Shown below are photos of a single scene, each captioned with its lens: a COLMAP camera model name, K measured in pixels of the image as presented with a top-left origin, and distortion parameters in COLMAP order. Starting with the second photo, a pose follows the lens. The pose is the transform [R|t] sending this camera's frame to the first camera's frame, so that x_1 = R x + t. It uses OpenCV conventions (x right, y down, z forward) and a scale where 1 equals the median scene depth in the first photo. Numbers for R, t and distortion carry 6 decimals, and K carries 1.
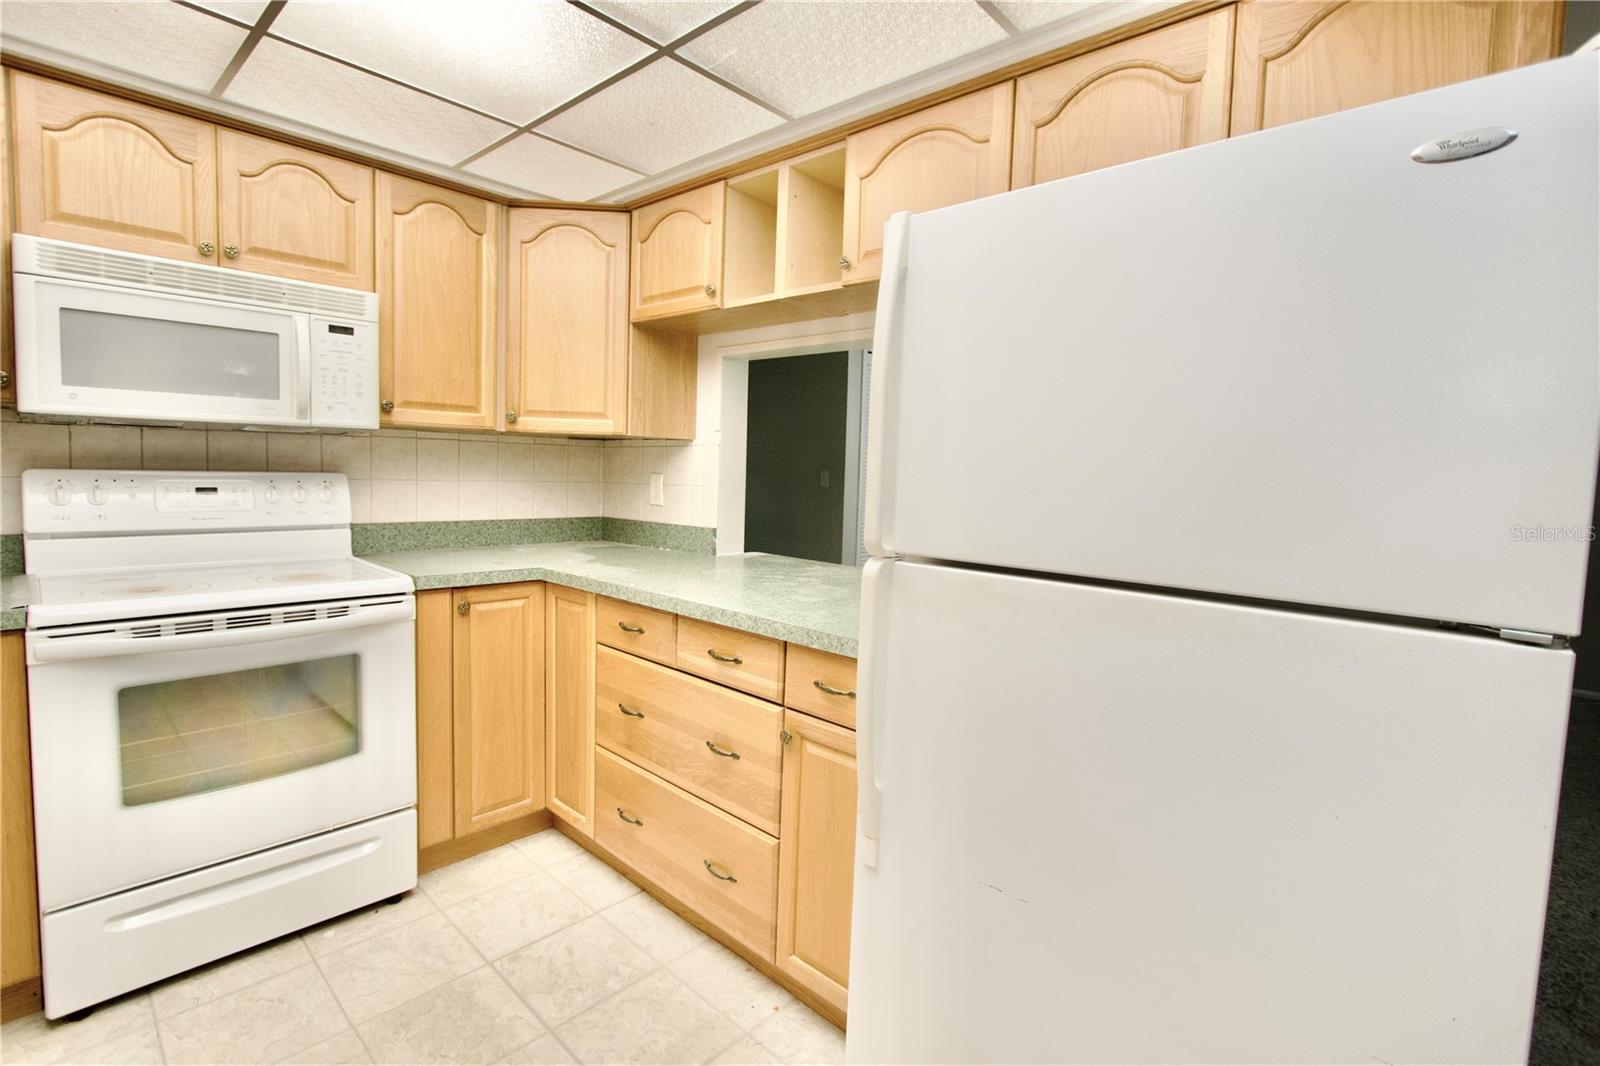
lens RADIAL K [[740.1, 0, 795.7], [0, 740.1, 521.3], [0, 0, 1]] dist [-0.014817, 0.000752]
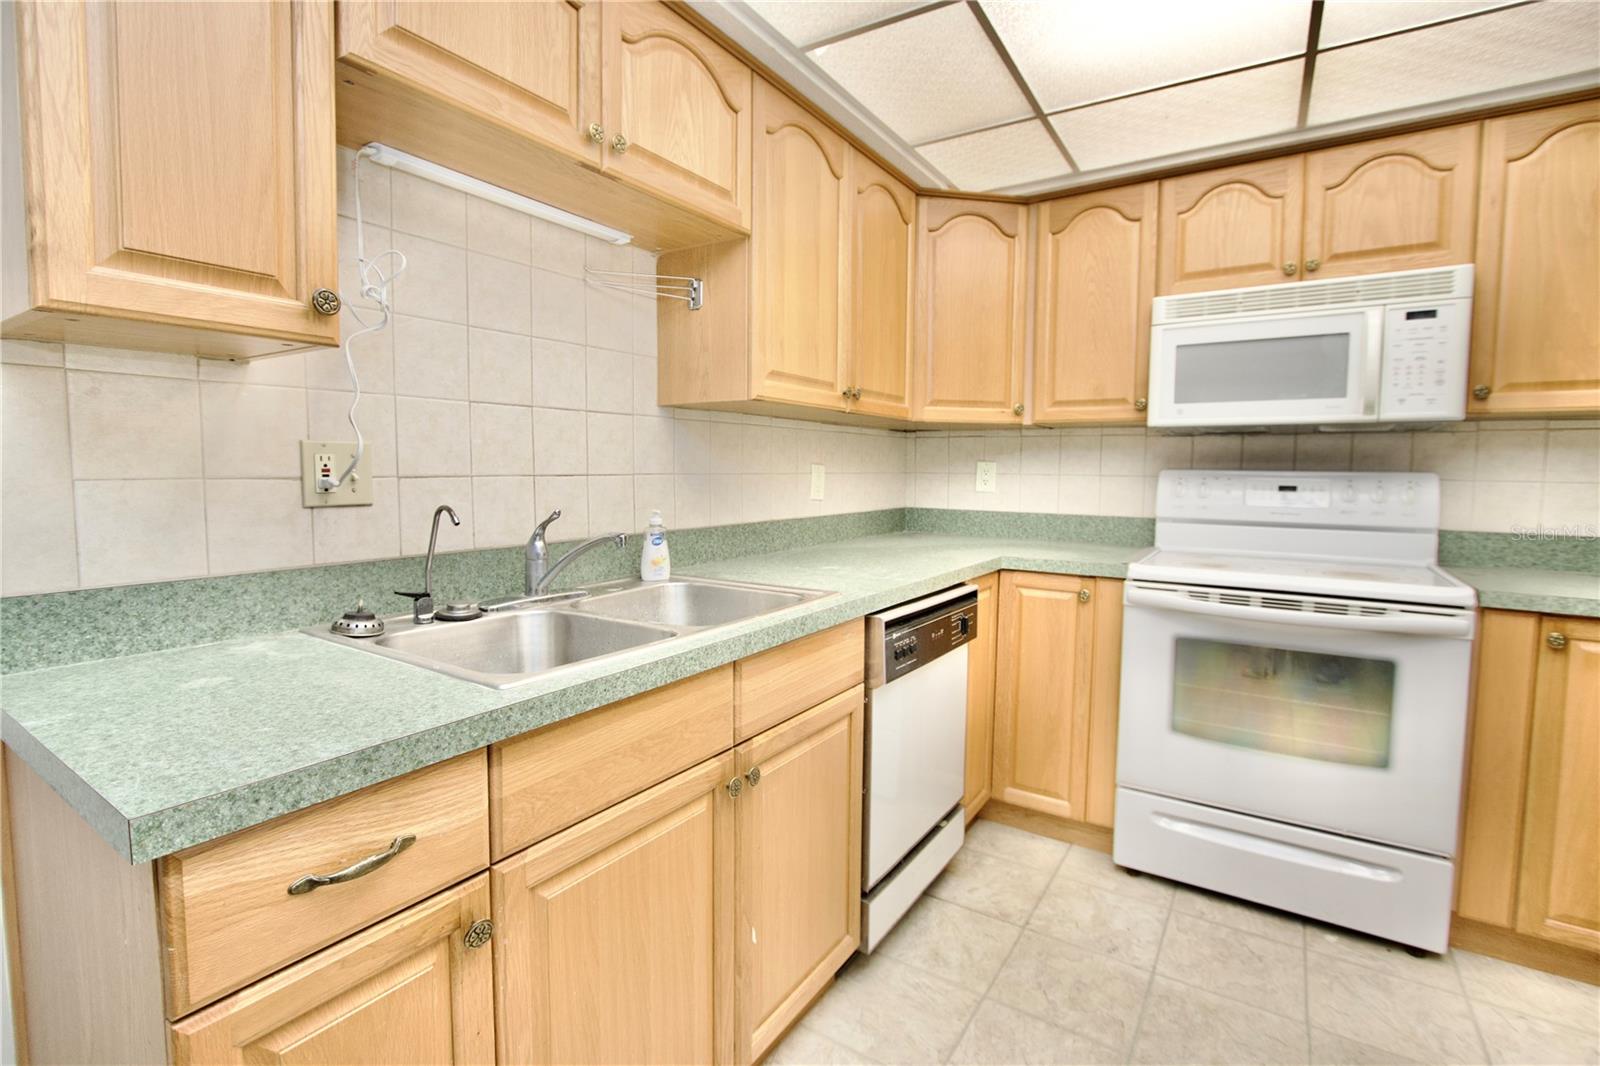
lens RADIAL K [[740.1, 0, 789.9], [0, 740.1, 519.6], [0, 0, 1]] dist [-0.014817, 0.000752]
pose [[0.169951, 0.041339, -0.984585, 0.167262], [-0.074405, 0.996806, 0.029009, 0.029780], [0.982640, 0.068328, 0.172484, 0.079265]]
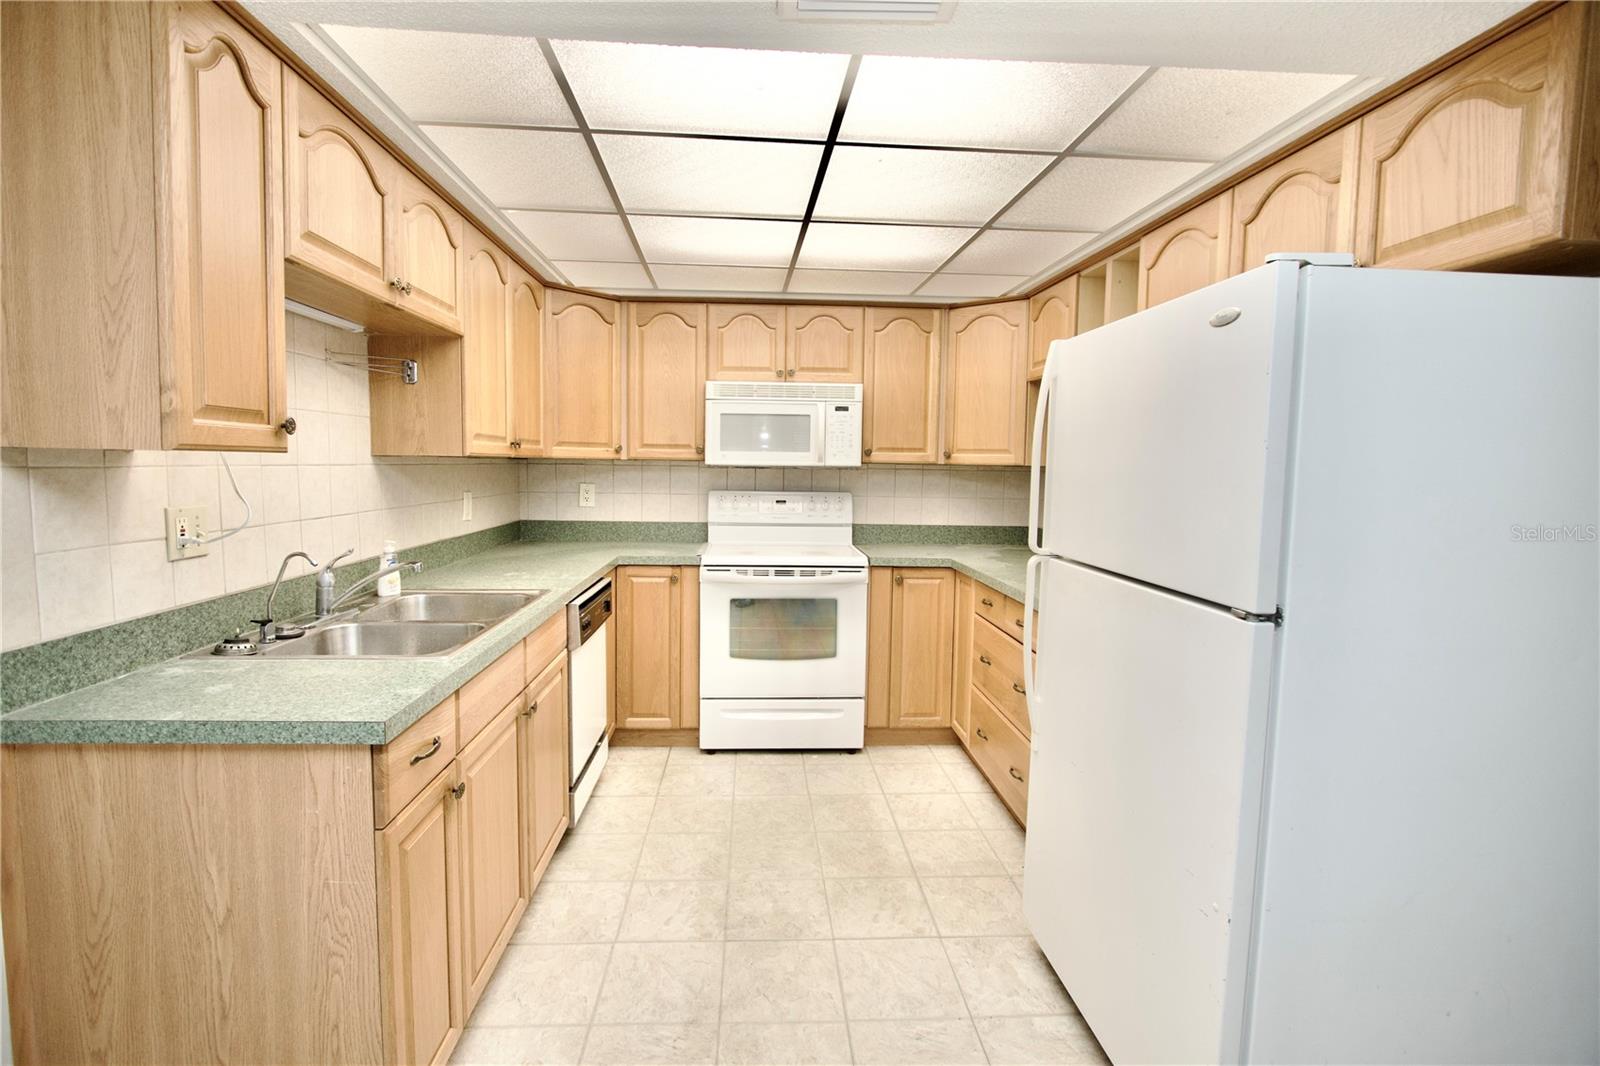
lens RADIAL K [[740.1, 0, 794.5], [0, 740.1, 529.5], [0, 0, 1]] dist [-0.014817, 0.000752]
pose [[0.730223, 0.041823, -0.681928, 0.481927], [-0.043000, 0.998959, 0.015222, -0.004428], [0.681855, 0.018207, 0.731261, -0.317358]]
